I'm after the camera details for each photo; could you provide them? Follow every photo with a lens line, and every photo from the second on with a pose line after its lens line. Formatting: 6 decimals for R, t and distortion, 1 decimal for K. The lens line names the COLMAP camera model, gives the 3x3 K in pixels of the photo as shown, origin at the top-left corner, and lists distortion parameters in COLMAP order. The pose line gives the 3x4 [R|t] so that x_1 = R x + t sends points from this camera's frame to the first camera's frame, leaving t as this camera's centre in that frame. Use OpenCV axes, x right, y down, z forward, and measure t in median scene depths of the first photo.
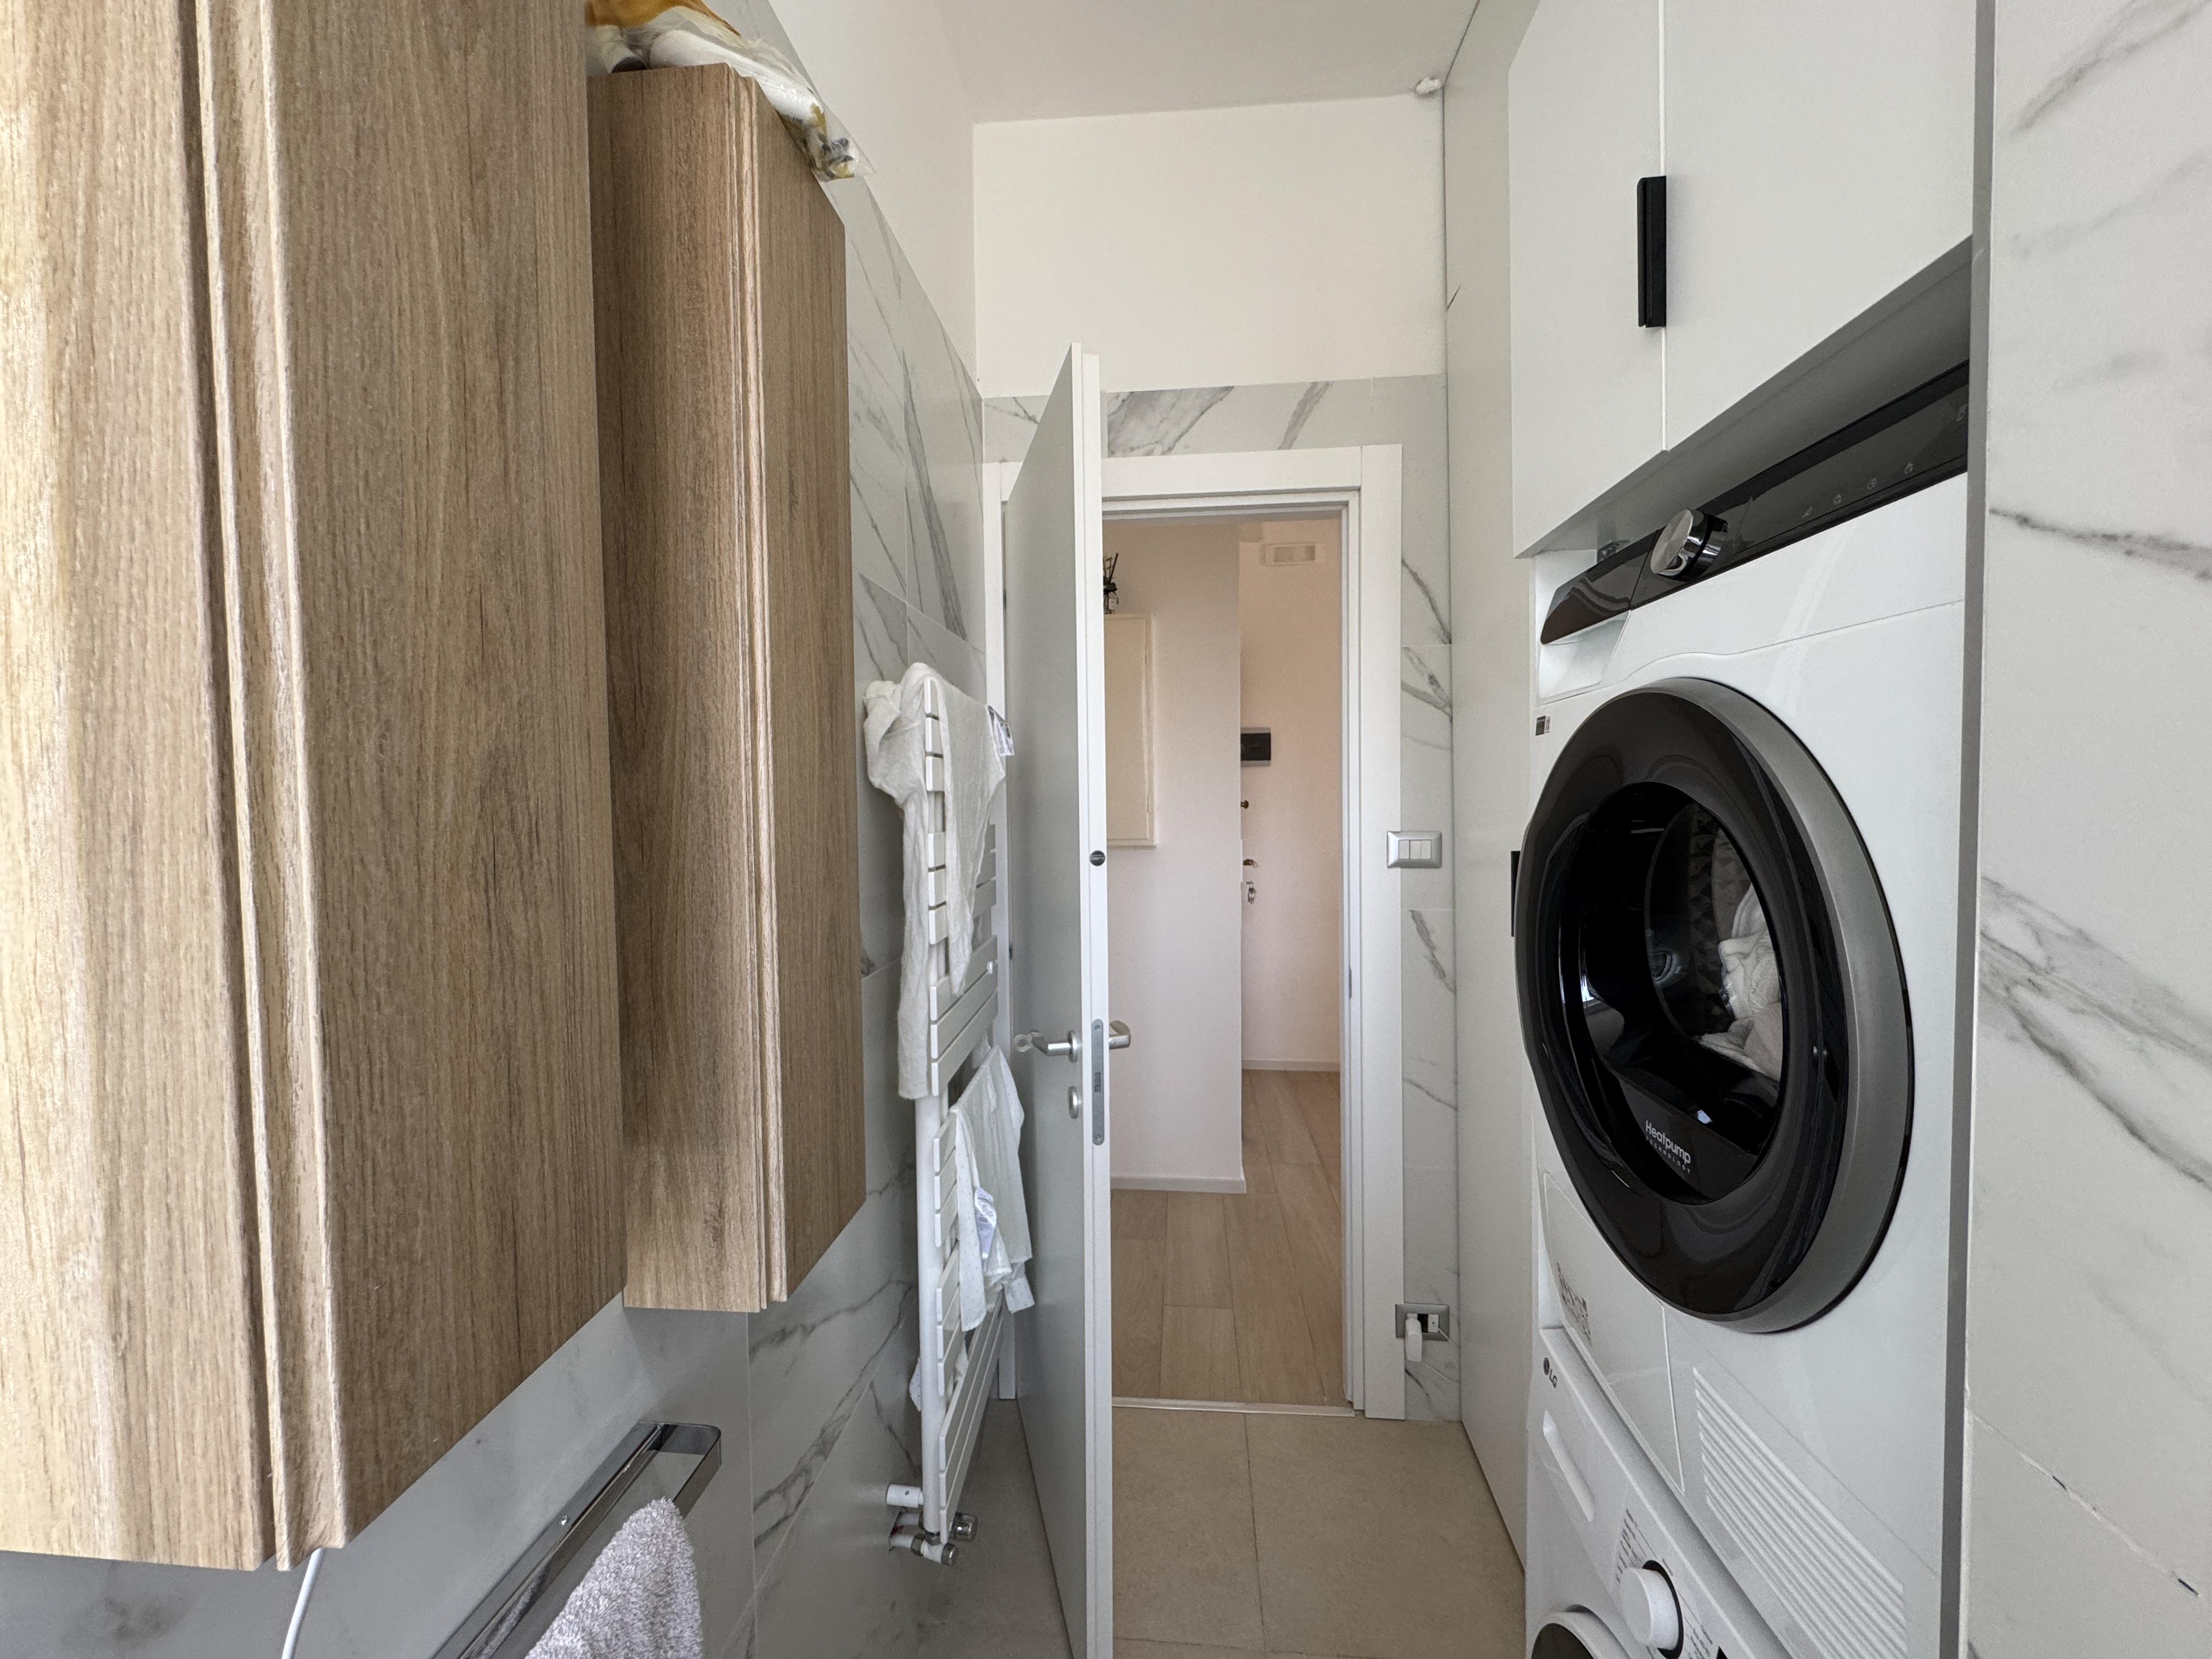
lens RADIAL K [[895.0, 0, 1106.2], [0, 895.0, 822.6], [0, 0, 1]] dist [-0.004147, -0.000006]
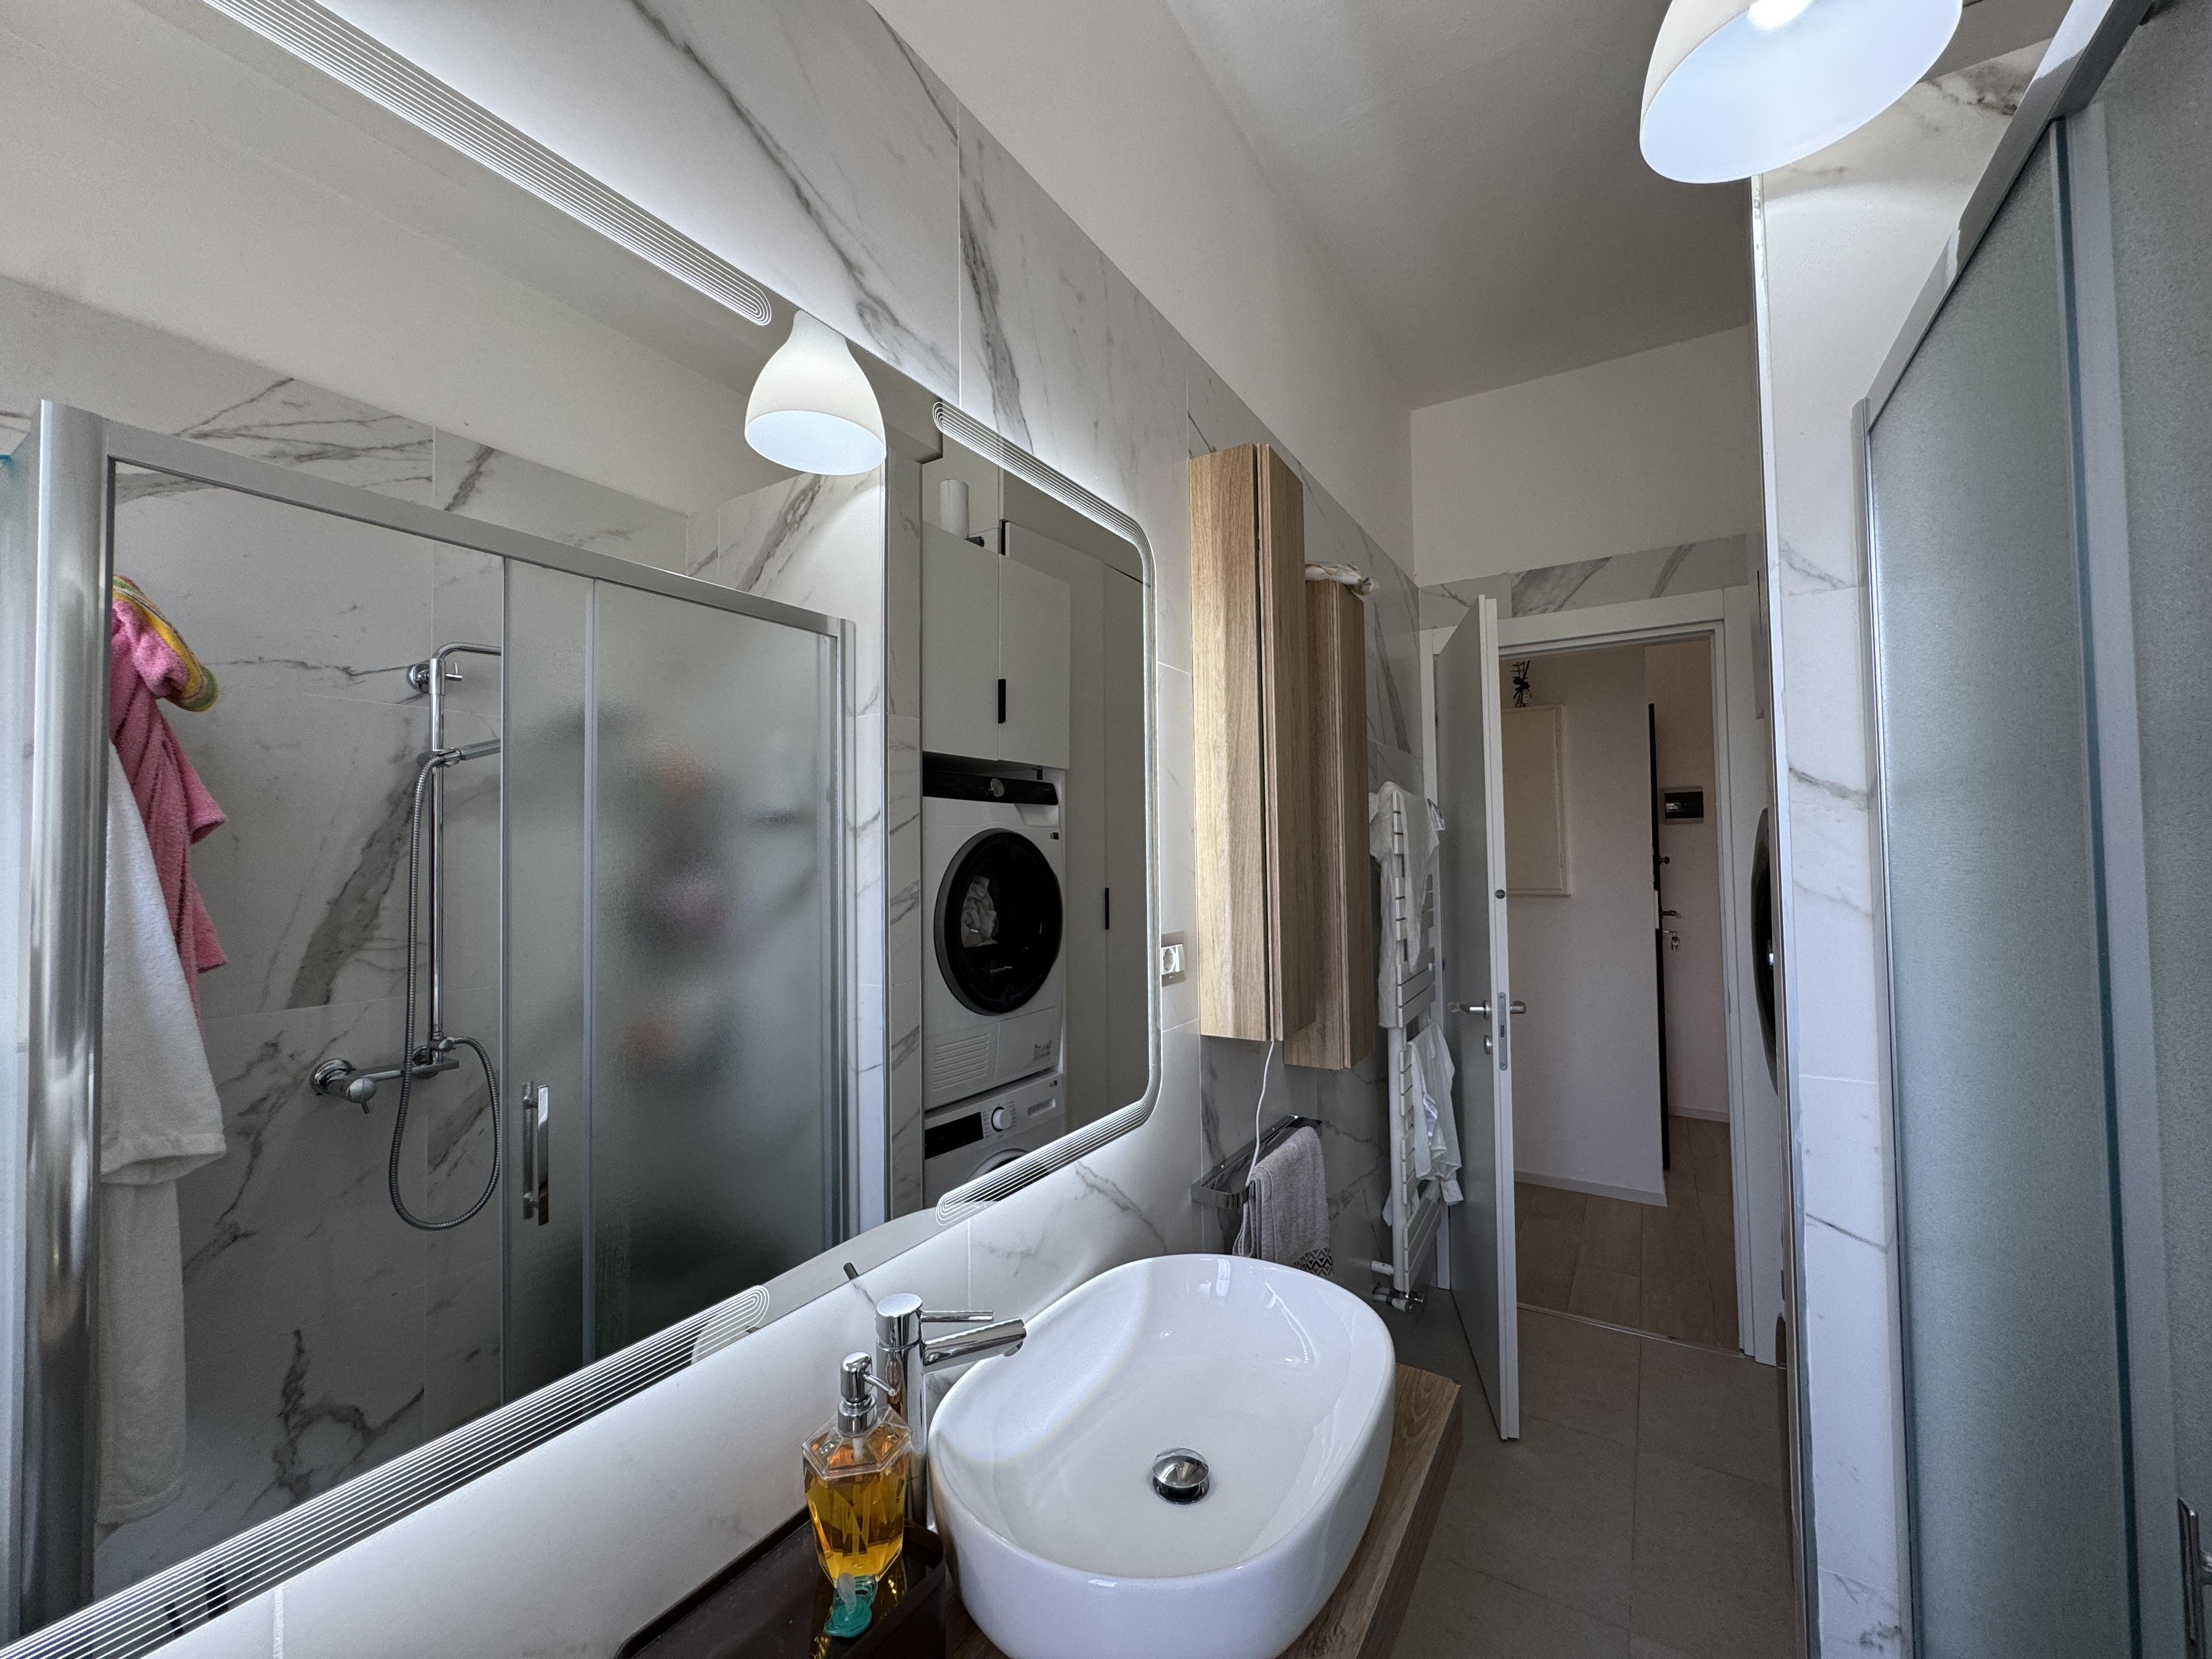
lens RADIAL K [[895.0, 0, 1106.2], [0, 895.0, 822.6], [0, 0, 1]] dist [-0.004147, -0.000006]
pose [[0.896372, -0.016177, -0.443007, 0.068935], [-0.010414, 0.998290, -0.057525, 0.009550], [0.443180, 0.056177, 0.894671, -0.779196]]
